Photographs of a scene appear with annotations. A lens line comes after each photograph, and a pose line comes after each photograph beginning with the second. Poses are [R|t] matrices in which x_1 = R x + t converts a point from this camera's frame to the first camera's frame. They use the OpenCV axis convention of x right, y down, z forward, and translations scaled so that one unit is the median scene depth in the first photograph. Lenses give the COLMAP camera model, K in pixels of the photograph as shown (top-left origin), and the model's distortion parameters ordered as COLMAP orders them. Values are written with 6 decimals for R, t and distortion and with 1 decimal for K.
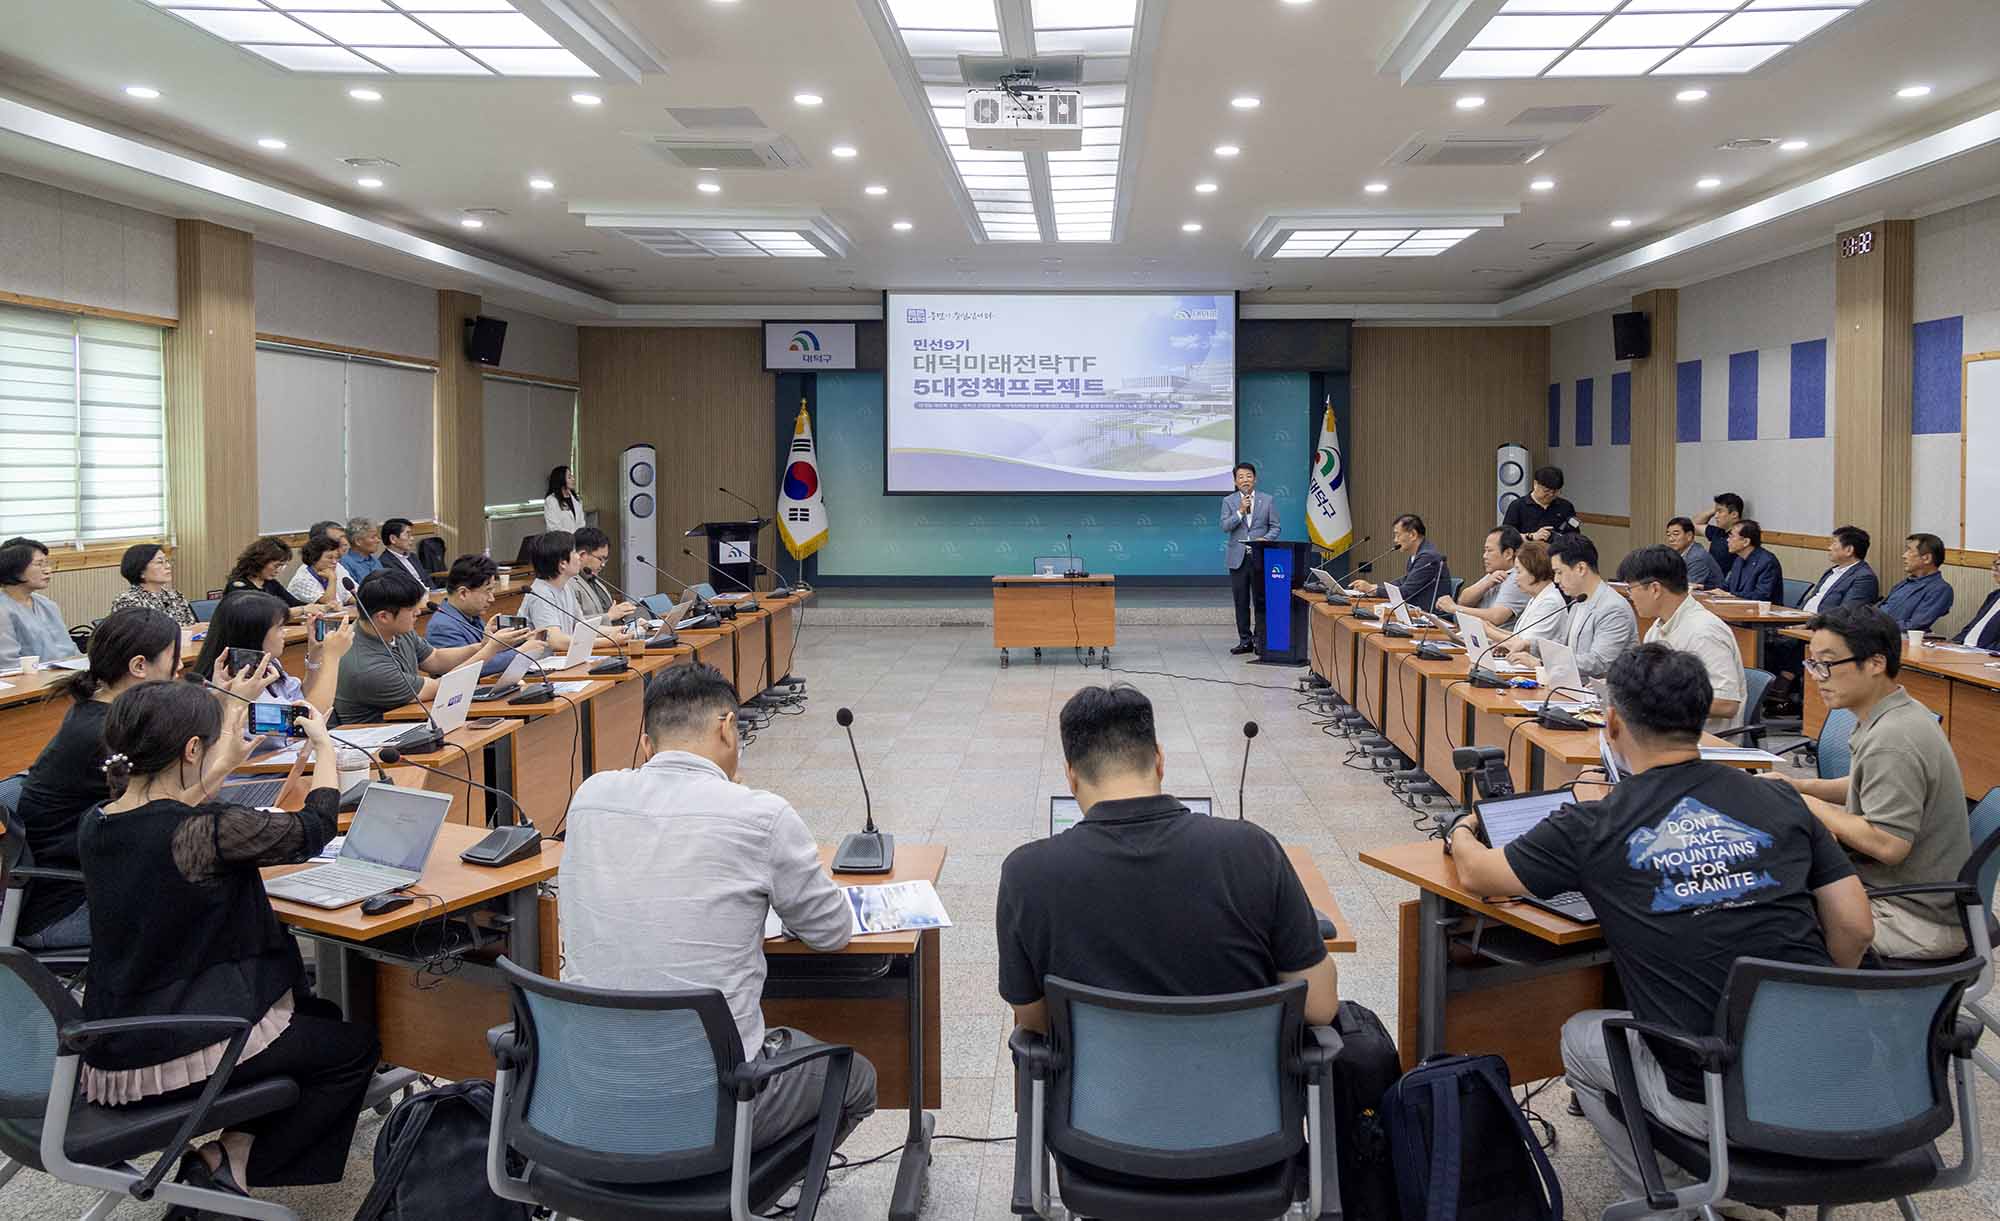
lens RADIAL K [[1561.6, 0, 1002.7], [0, 1561.6, 554.0], [0, 0, 1]] dist [0.019823, 0.003711]
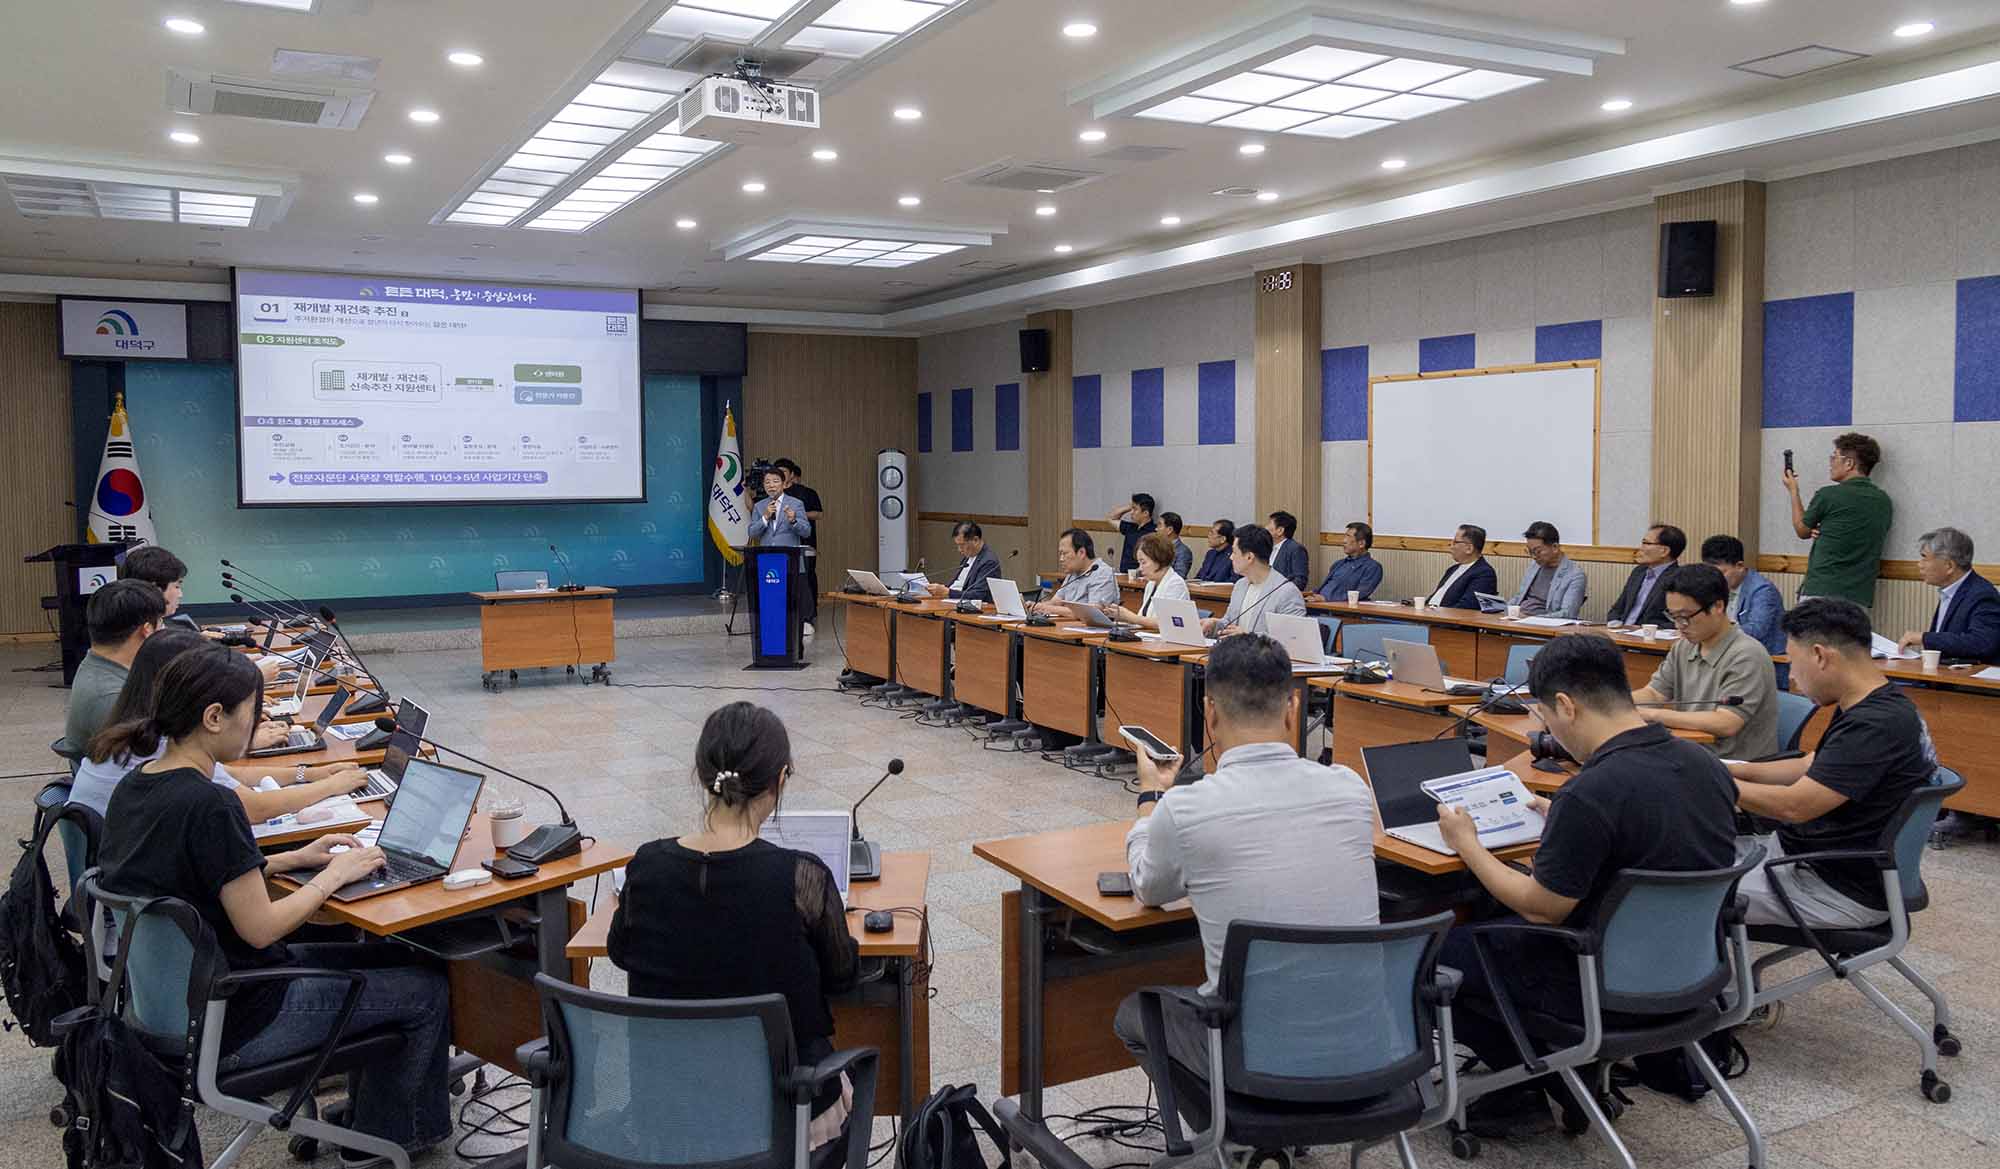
lens RADIAL K [[1624.2, 0, 1000.0], [0, 1624.2, 584.5], [0, 0, 1]] dist [0.008178, 0.004161]
pose [[0.868259, -0.039771, 0.494515, -0.210612], [0.033926, 0.999208, 0.020793, -0.000303], [-0.494950, -0.001277, 0.868920, 0.028083]]
